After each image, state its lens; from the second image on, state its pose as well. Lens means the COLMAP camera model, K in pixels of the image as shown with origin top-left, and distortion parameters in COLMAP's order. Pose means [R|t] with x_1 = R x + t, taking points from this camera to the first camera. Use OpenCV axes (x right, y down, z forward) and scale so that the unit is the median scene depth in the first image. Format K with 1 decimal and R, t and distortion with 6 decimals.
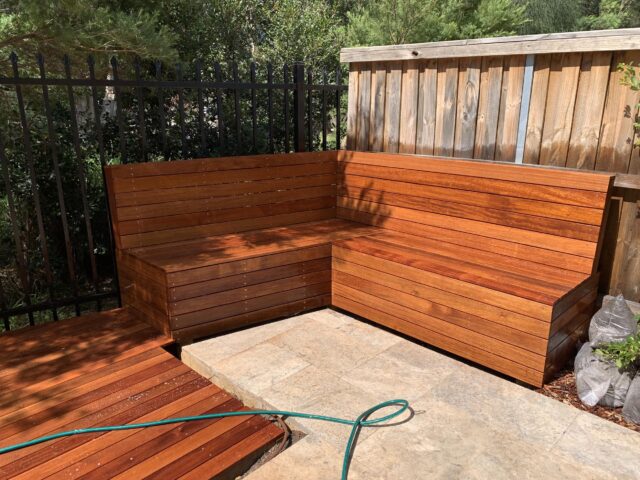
lens RADIAL K [[489.0, 0, 317.7], [0, 489.0, 233.0], [0, 0, 1]] dist [0.031712, -0.010222]
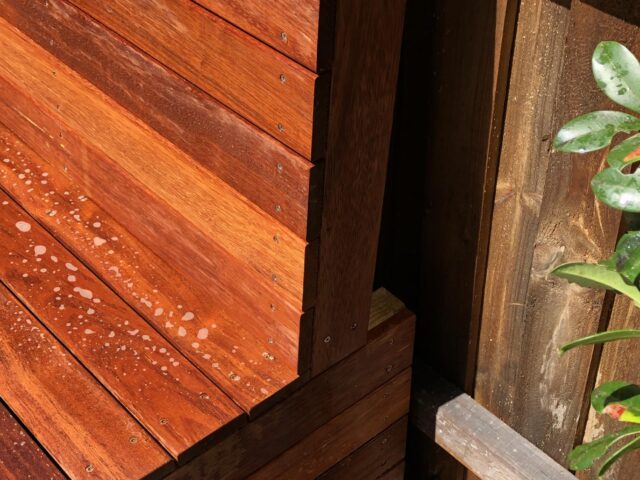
lens RADIAL K [[1015.0, 0, 321.5], [0, 1015.0, 244.4], [0, 0, 1]] dist [0.268124, 0.000000]
pose [[0.998620, 0.032440, -0.041309, 0.509596], [-0.013078, 0.915277, 0.402613, -0.112283], [0.050870, -0.401517, 0.914438, 0.572162]]
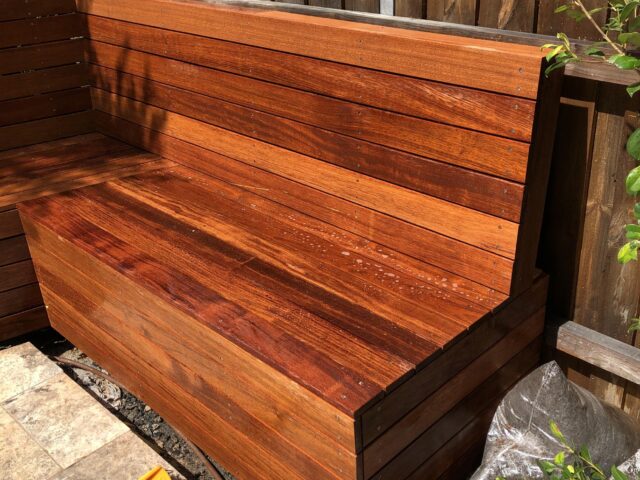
lens RADIAL K [[721.1, 0, 323.0], [0, 721.1, 229.7], [0, 0, 1]] dist [0.034388, 0.000000]
pose [[0.998872, -0.045660, -0.013018, 0.357736], [0.047315, 0.980076, 0.192903, -0.084563], [0.003951, -0.193302, 0.981131, 0.359516]]
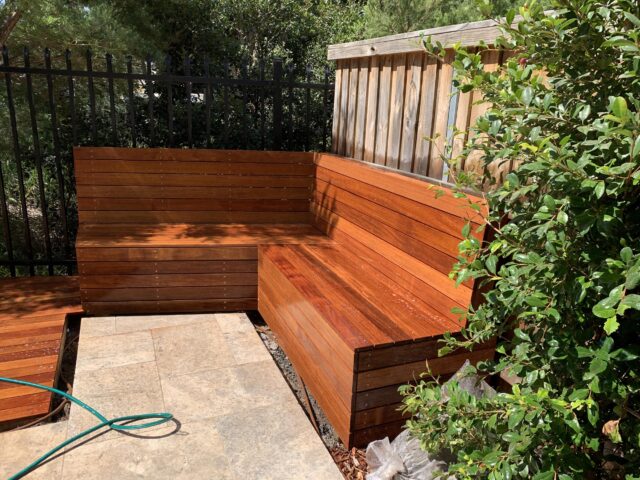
lens RADIAL K [[489.0, 0, 315.0], [0, 489.0, 233.4], [0, 0, 1]] dist [0.031712, -0.010222]
pose [[0.921849, 0.139577, -0.361542, 0.524081], [-0.143437, 0.989525, 0.016286, -0.038781], [0.360028, 0.036846, 0.932213, 0.163153]]
